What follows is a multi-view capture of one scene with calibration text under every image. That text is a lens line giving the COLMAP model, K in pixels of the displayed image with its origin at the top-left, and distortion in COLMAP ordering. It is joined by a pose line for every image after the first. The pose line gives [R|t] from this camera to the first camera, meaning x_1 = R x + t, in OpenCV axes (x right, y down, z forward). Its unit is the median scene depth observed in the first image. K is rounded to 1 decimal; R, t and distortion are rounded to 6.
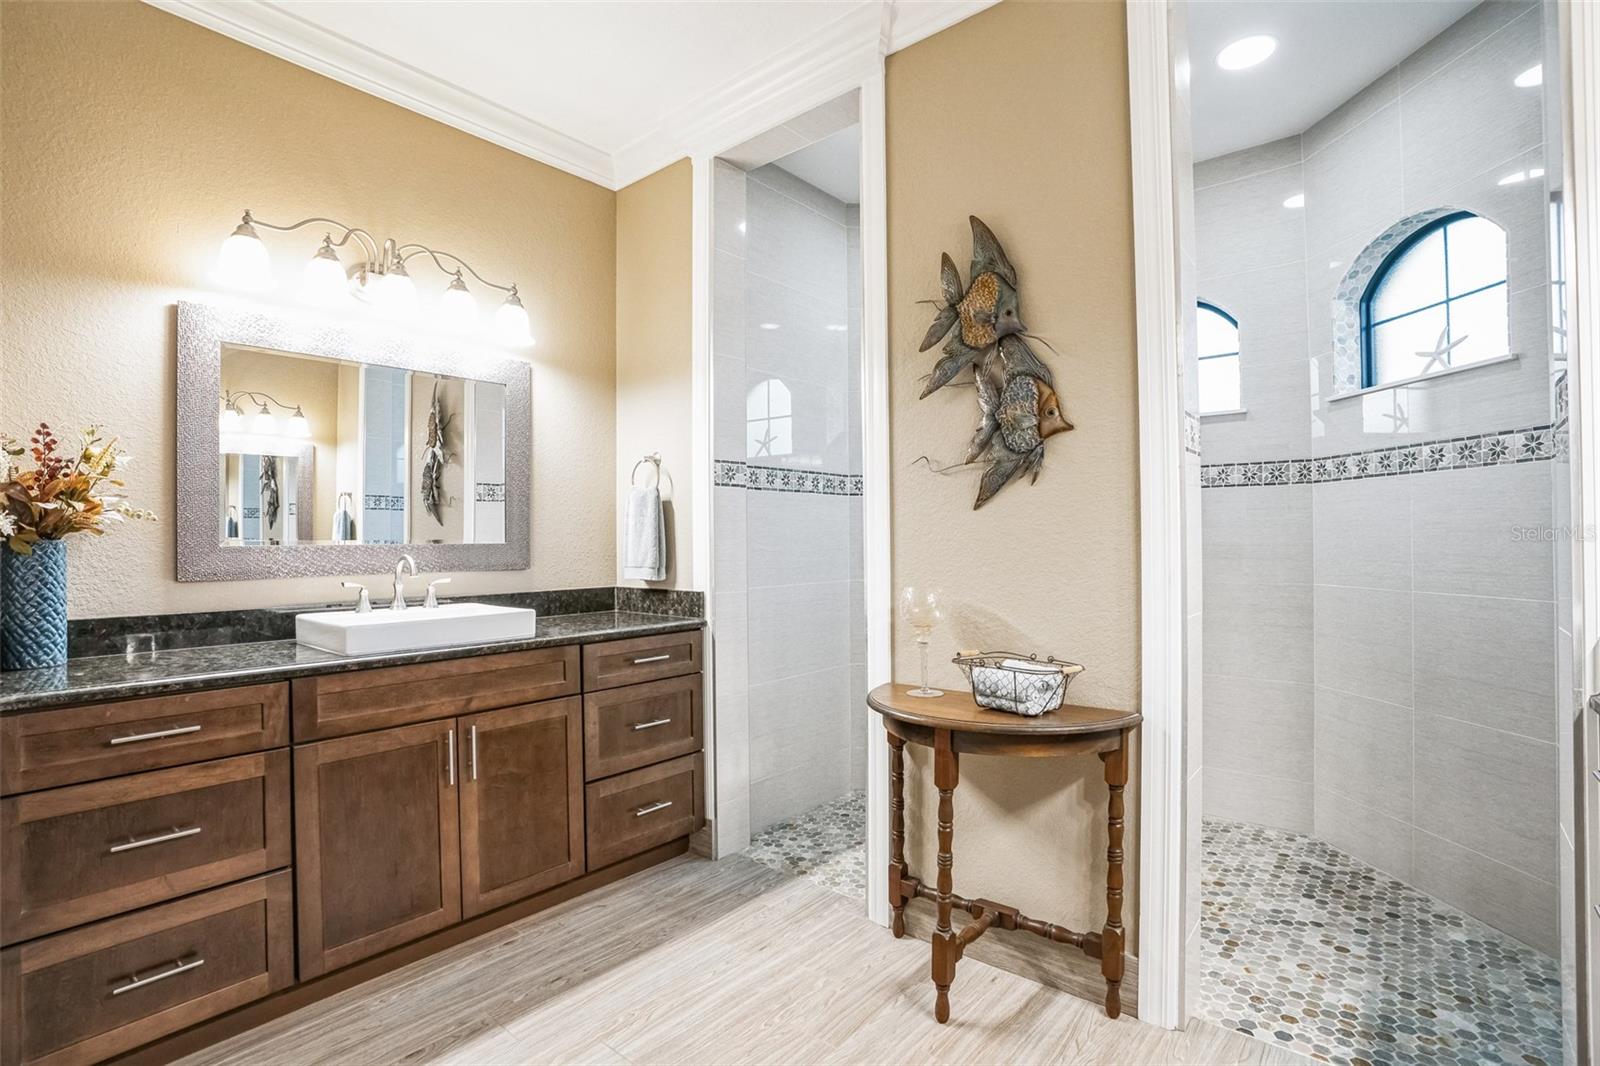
lens RADIAL K [[766.2, 0, 800.0], [0, 766.2, 533.0], [0, 0, 1]] dist [-0.071114, 0.027035]
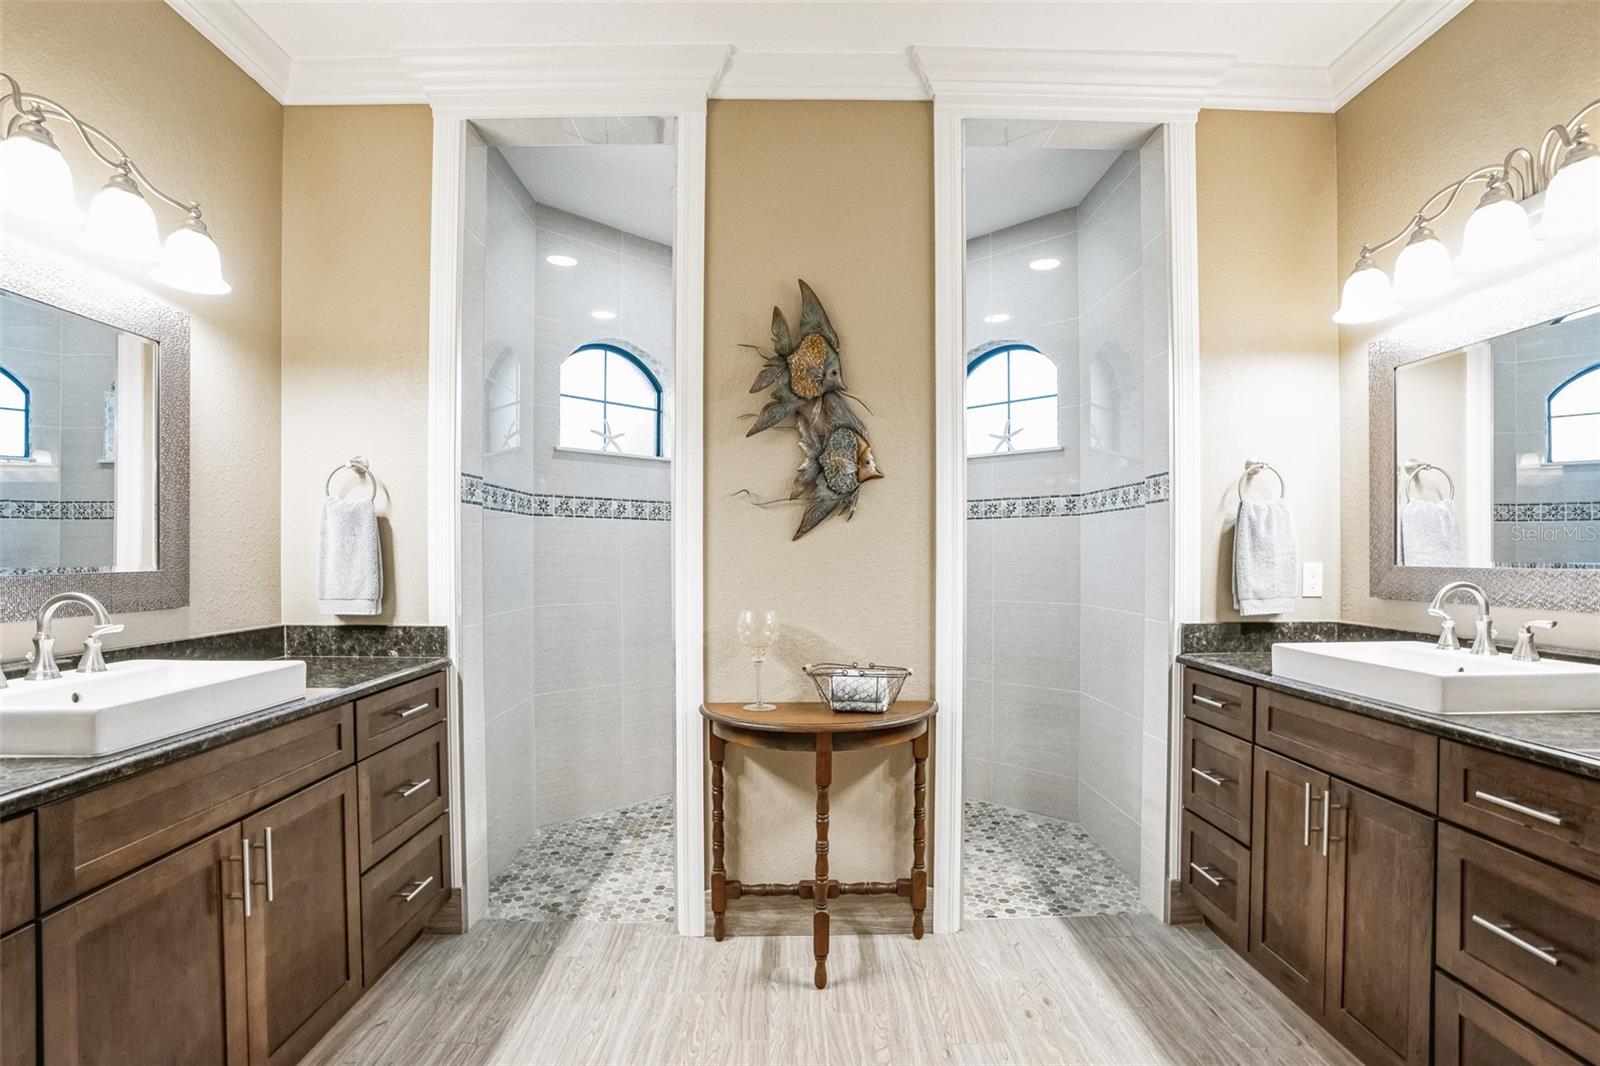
lens RADIAL K [[776.2, 0, 802.1], [0, 776.2, 559.8], [0, 0, 1]] dist [-0.076819, 0.028329]
pose [[0.750839, 0.001384, 0.660484, -0.522159], [-0.011375, 0.999877, 0.010837, -0.014453], [-0.660387, -0.015650, 0.750762, 0.129668]]
